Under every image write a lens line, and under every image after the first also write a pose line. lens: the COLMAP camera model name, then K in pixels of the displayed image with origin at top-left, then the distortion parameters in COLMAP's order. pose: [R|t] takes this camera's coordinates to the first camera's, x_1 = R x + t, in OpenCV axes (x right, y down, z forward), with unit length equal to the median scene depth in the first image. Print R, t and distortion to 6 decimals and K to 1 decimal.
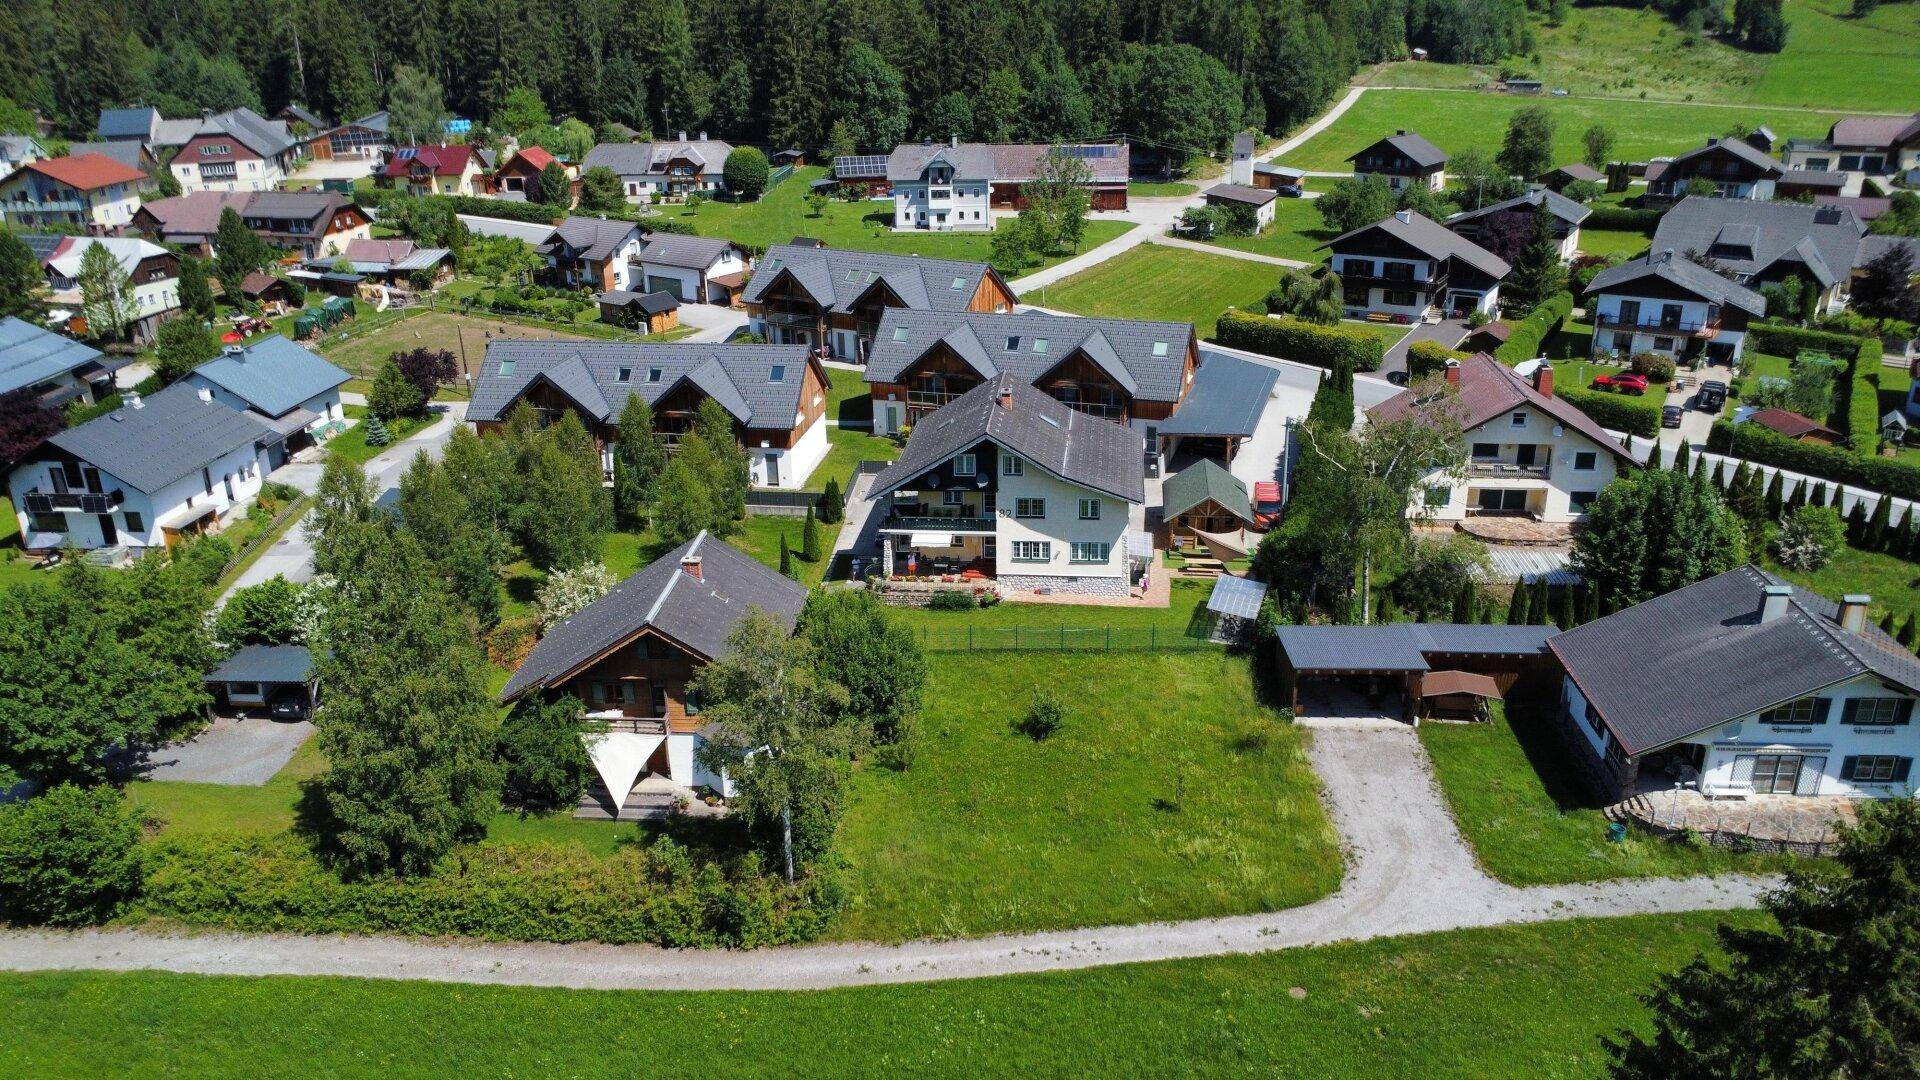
lens RADIAL K [[1402.2, 0, 961.4], [0, 1402.2, 545.1], [0, 0, 1]] dist [-0.027064, -0.008844]
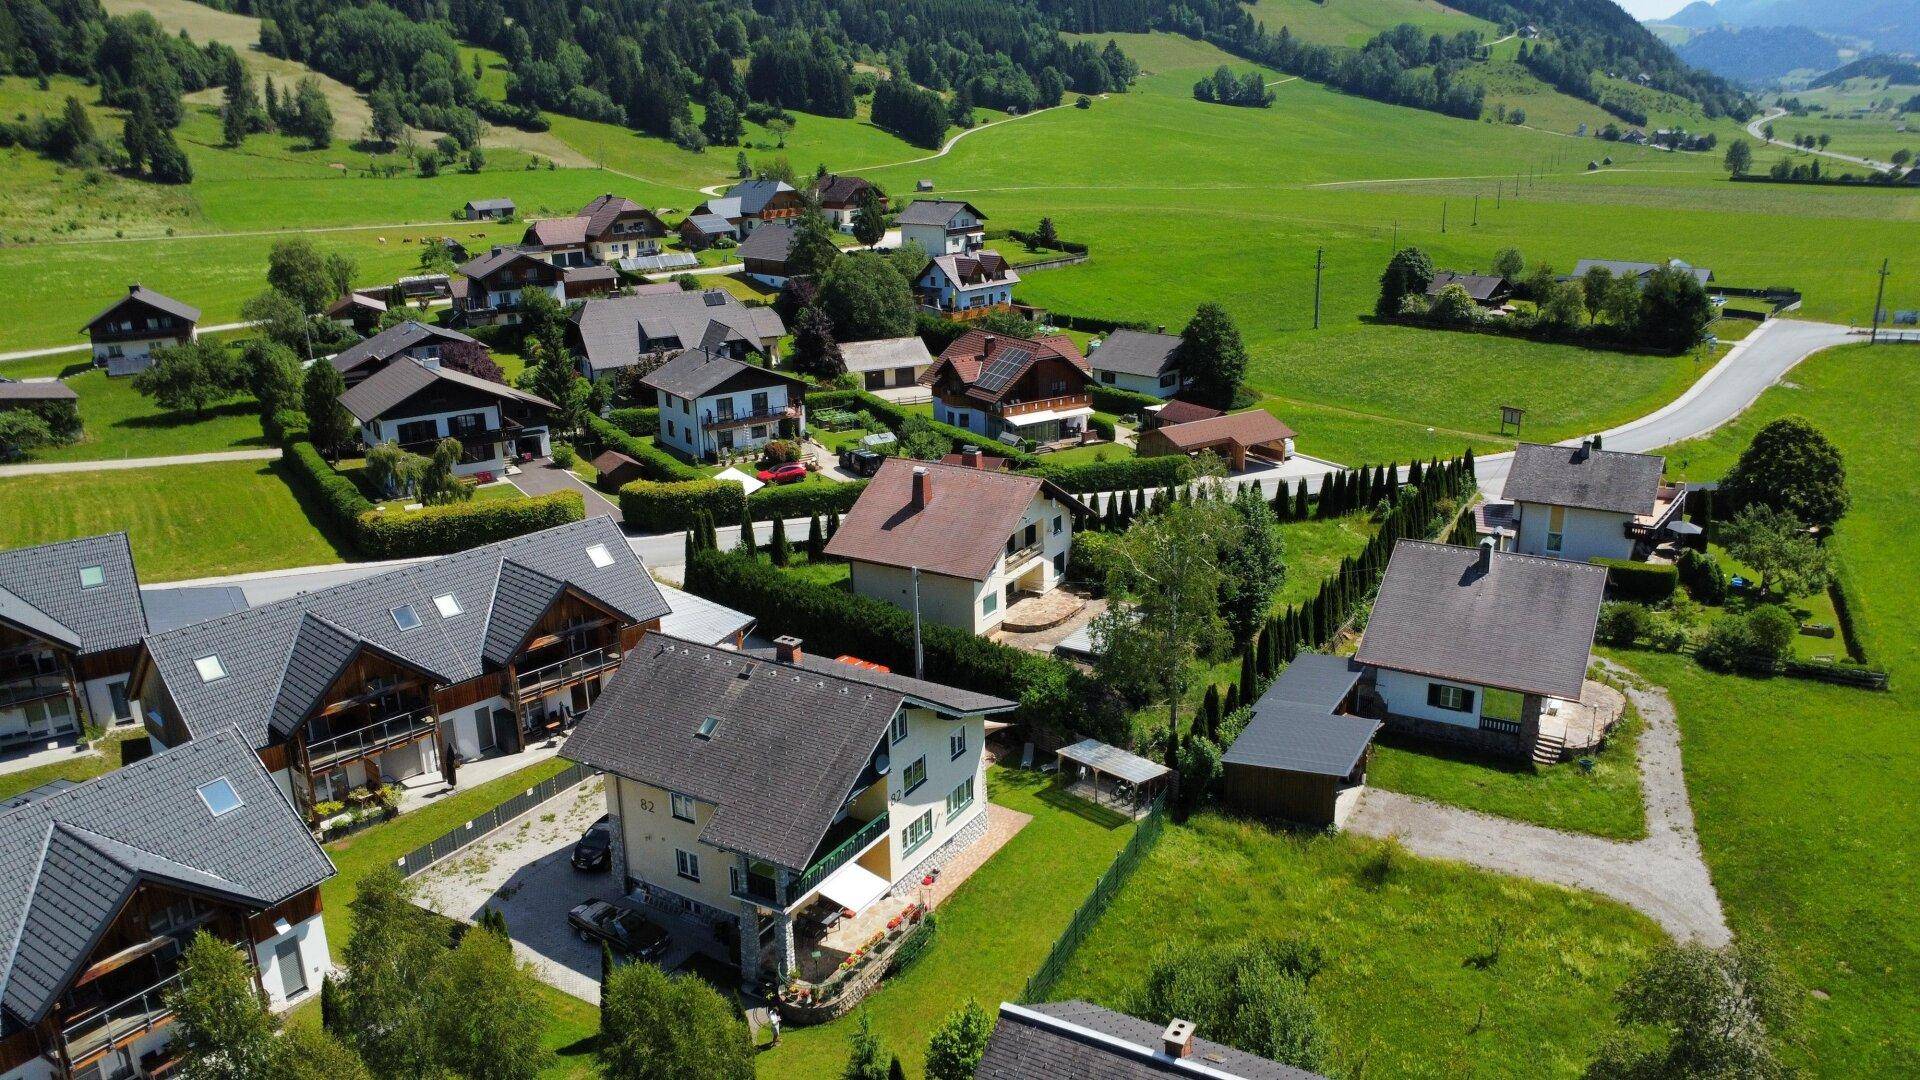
lens RADIAL K [[1402.2, 0, 960.3], [0, 1402.2, 535.1], [0, 0, 1]] dist [-0.027064, -0.008844]
pose [[0.429520, -0.265068, 0.863279, -0.339889], [0.348266, 0.930624, 0.112468, -0.137714], [-0.833200, 0.252344, 0.492036, 0.386793]]
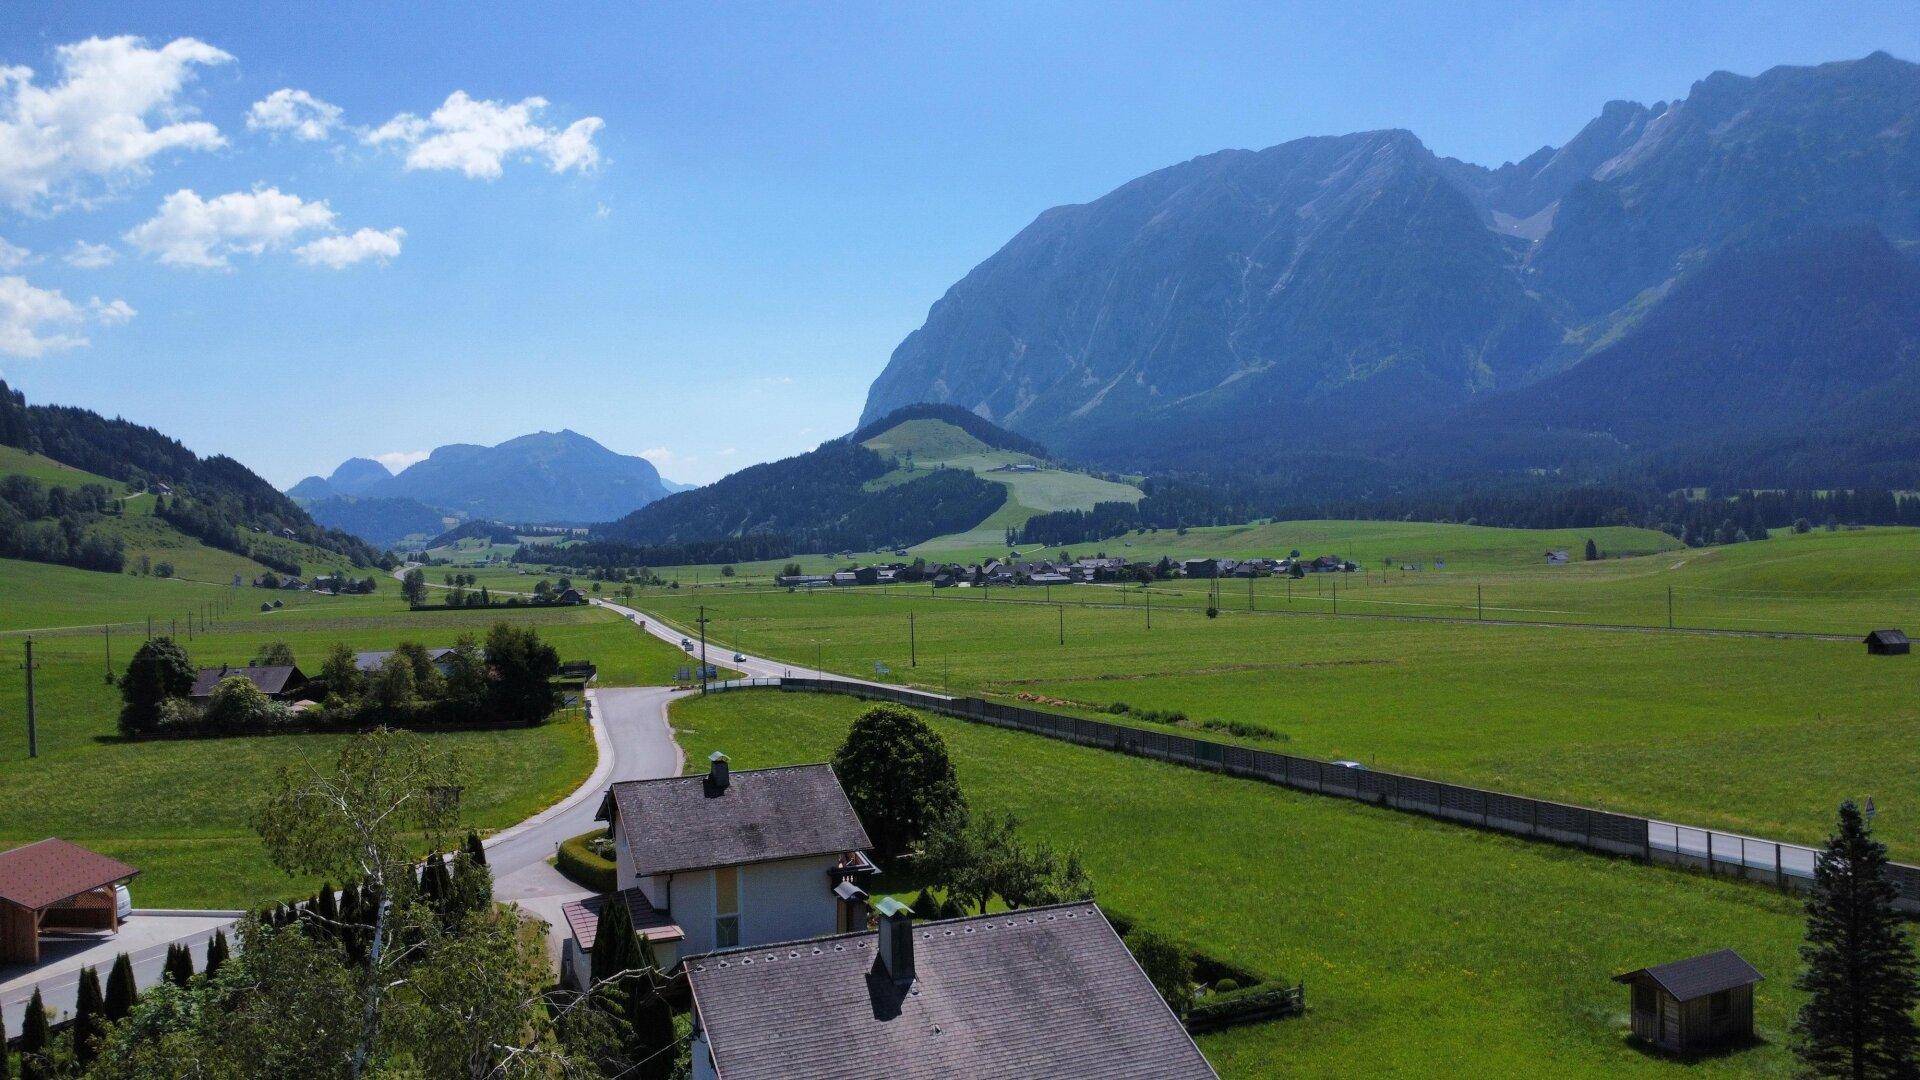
lens RADIAL K [[1402.2, 0, 956.5], [0, 1402.2, 531.7], [0, 0, 1]] dist [-0.027064, -0.008844]
pose [[-0.438427, 0.030012, 0.898266, 0.034916], [0.369054, 0.917308, 0.149480, -0.090053], [-0.819501, 0.397045, -0.413248, 0.572183]]
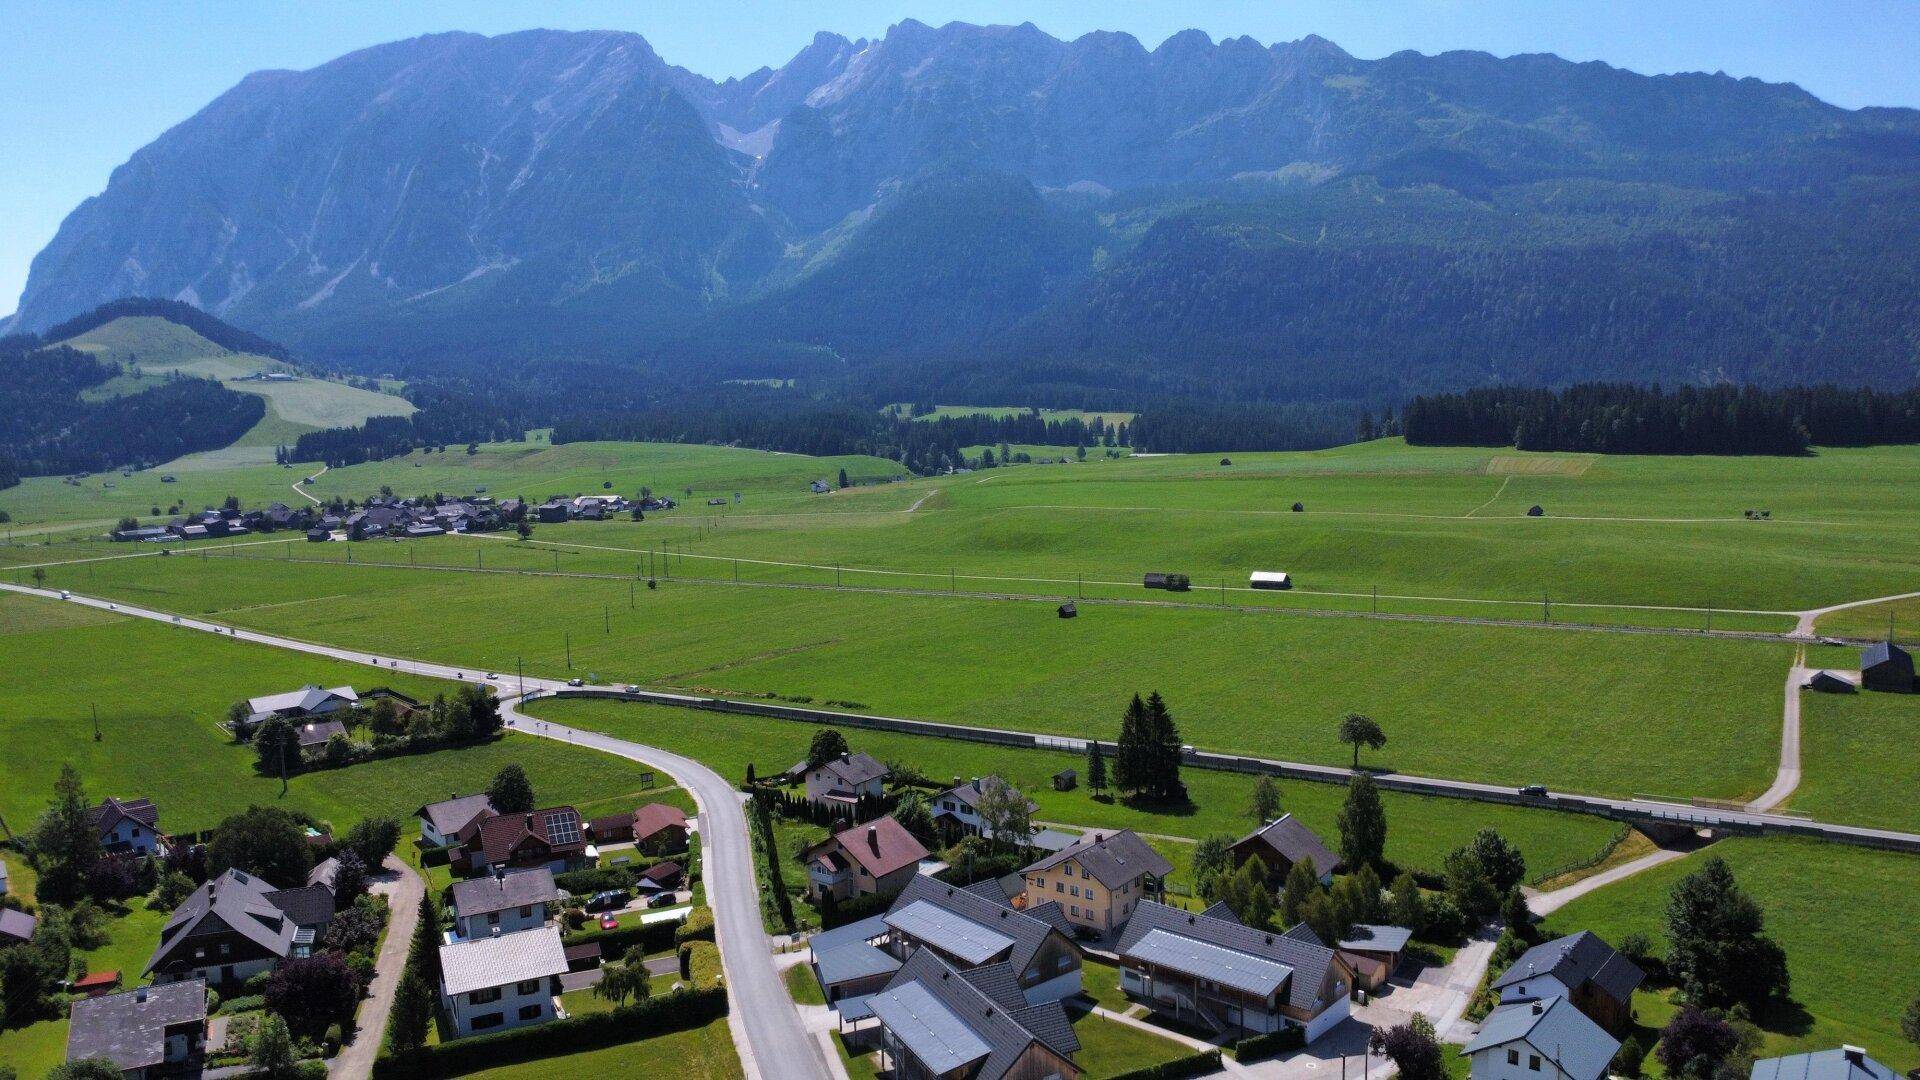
lens RADIAL K [[1402.2, 0, 962.6], [0, 1402.2, 535.4], [0, 0, 1]] dist [-0.027064, -0.008844]
pose [[-0.840414, -0.014597, 0.541748, -0.627057], [0.241706, 0.884614, 0.398794, -0.940930], [-0.485058, 0.466096, -0.739914, 1.640616]]
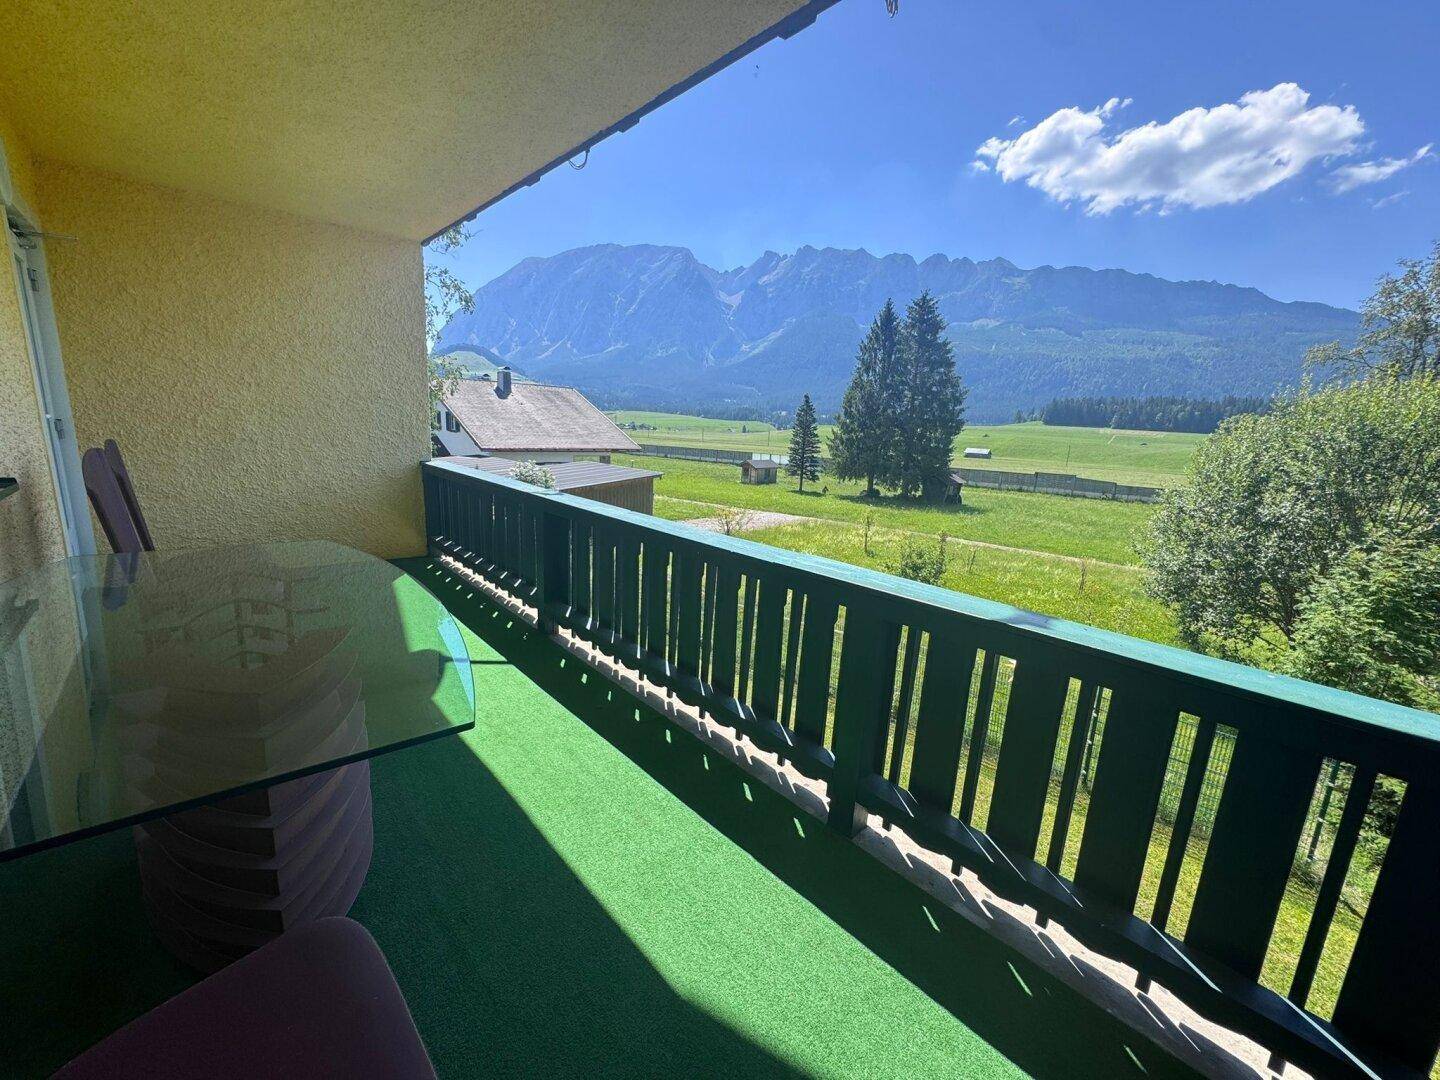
lens RADIAL K [[576.5, 0, 718.6], [0, 576.5, 541.3], [0, 0, 1]] dist [-0.001982, -0.000521]
pose [[-0.741983, -0.154495, 0.652374, -0.022338], [0.218857, 0.863956, 0.453521, -0.021264], [-0.633689, 0.479282, -0.607229, 0.662392]]
